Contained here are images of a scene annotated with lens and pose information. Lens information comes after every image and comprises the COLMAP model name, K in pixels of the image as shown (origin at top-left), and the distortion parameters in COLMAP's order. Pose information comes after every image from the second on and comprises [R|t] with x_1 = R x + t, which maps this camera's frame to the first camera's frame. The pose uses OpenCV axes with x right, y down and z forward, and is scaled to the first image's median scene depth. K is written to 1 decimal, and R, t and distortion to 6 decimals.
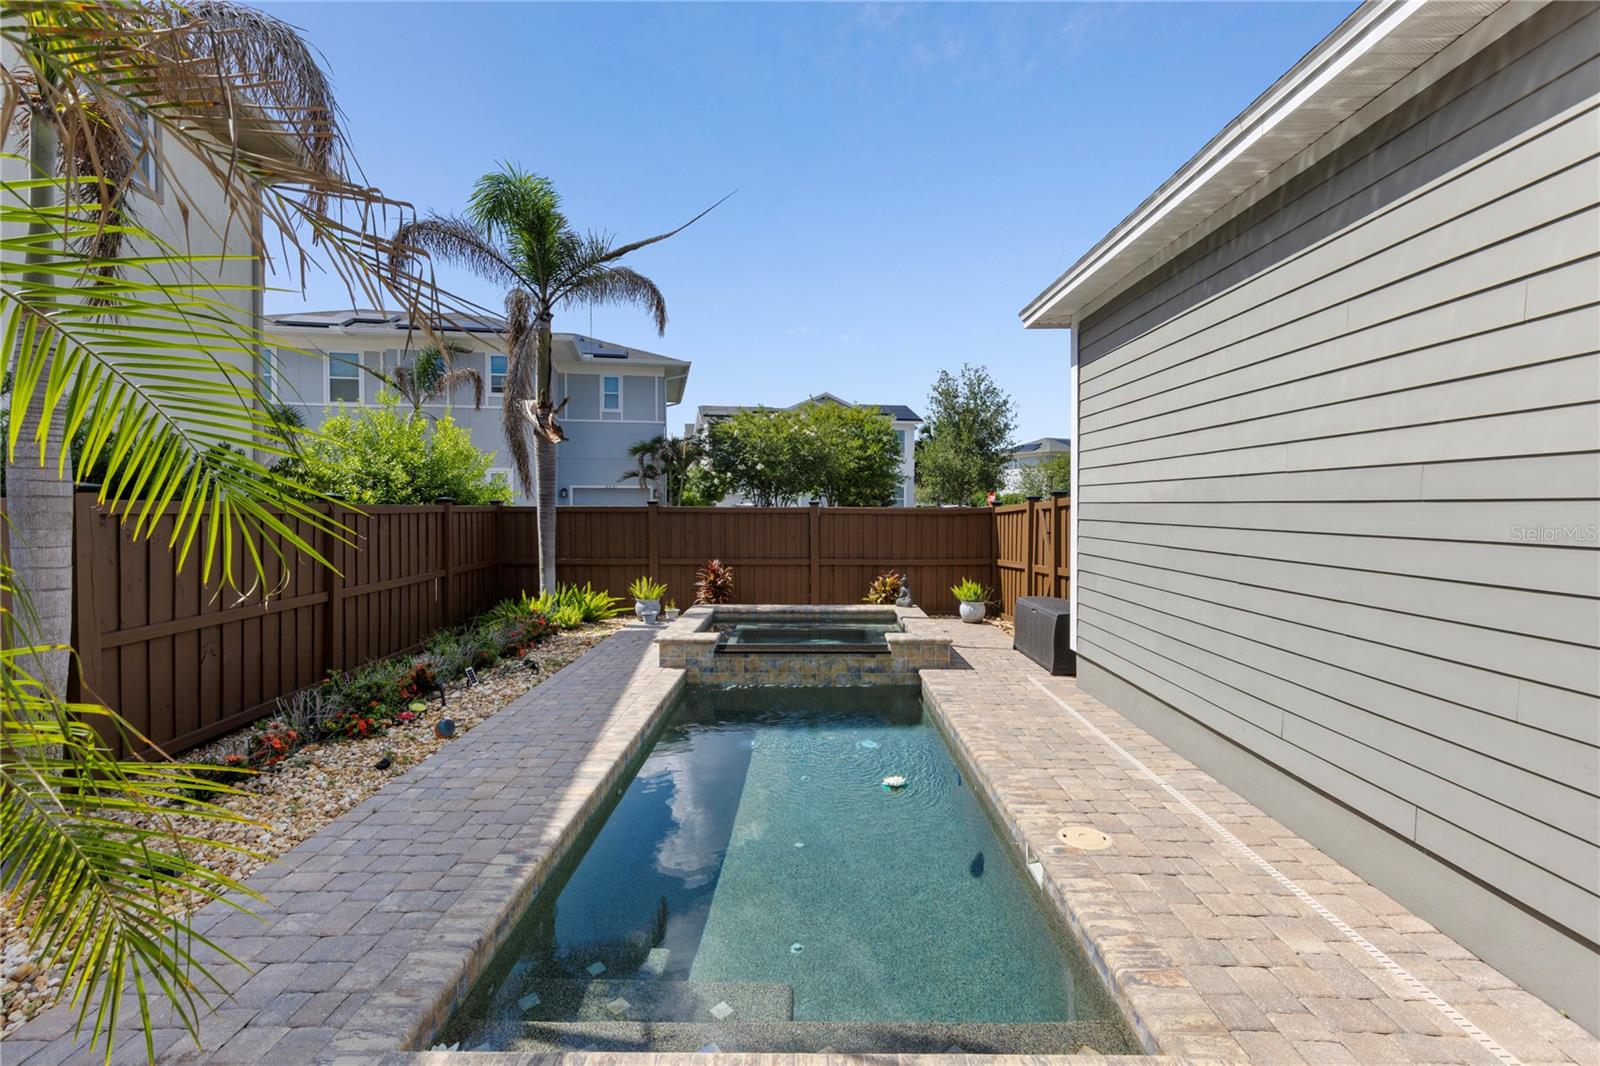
lens RADIAL K [[716.6, 0, 802.1], [0, 716.6, 516.2], [0, 0, 1]] dist [0.002509, -0.000138]
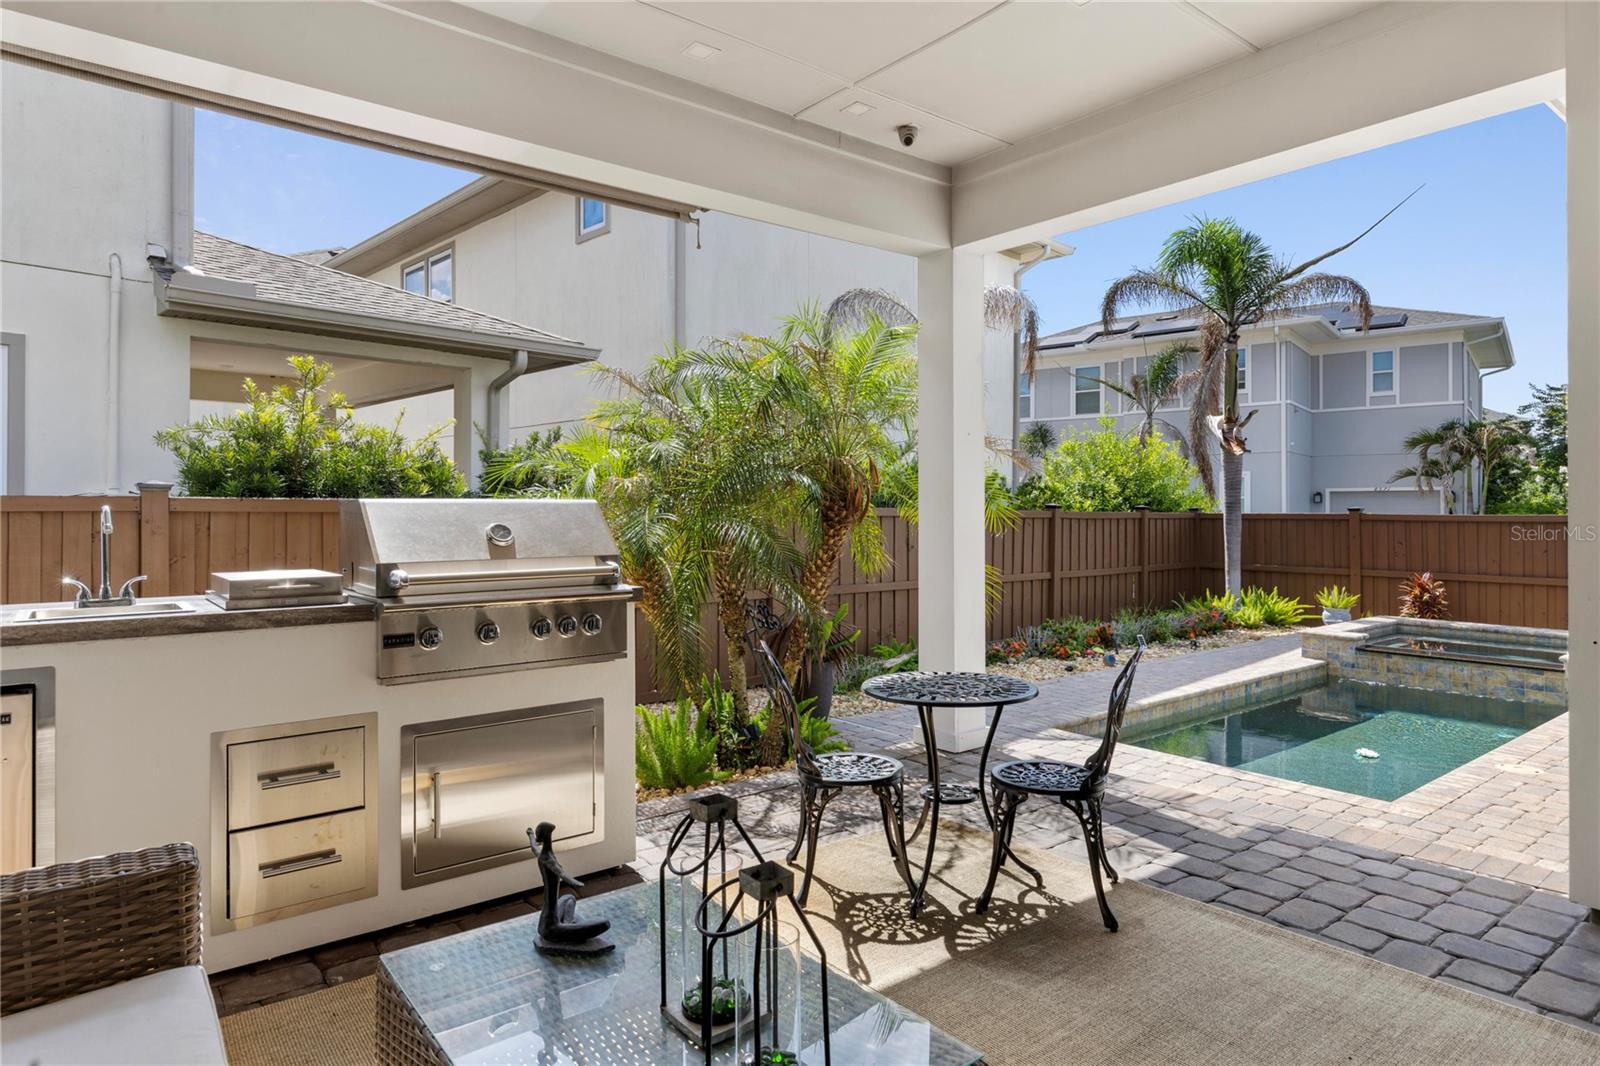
lens RADIAL K [[937.4, 0, 801.3], [0, 937.4, 523.4], [0, 0, 1]] dist [-0.000180, 0.000814]
pose [[0.635507, 0.010476, -0.772024, 0.317178], [-0.013064, 0.999911, 0.002814, 0.005971], [0.771984, 0.008297, 0.635587, -0.392703]]
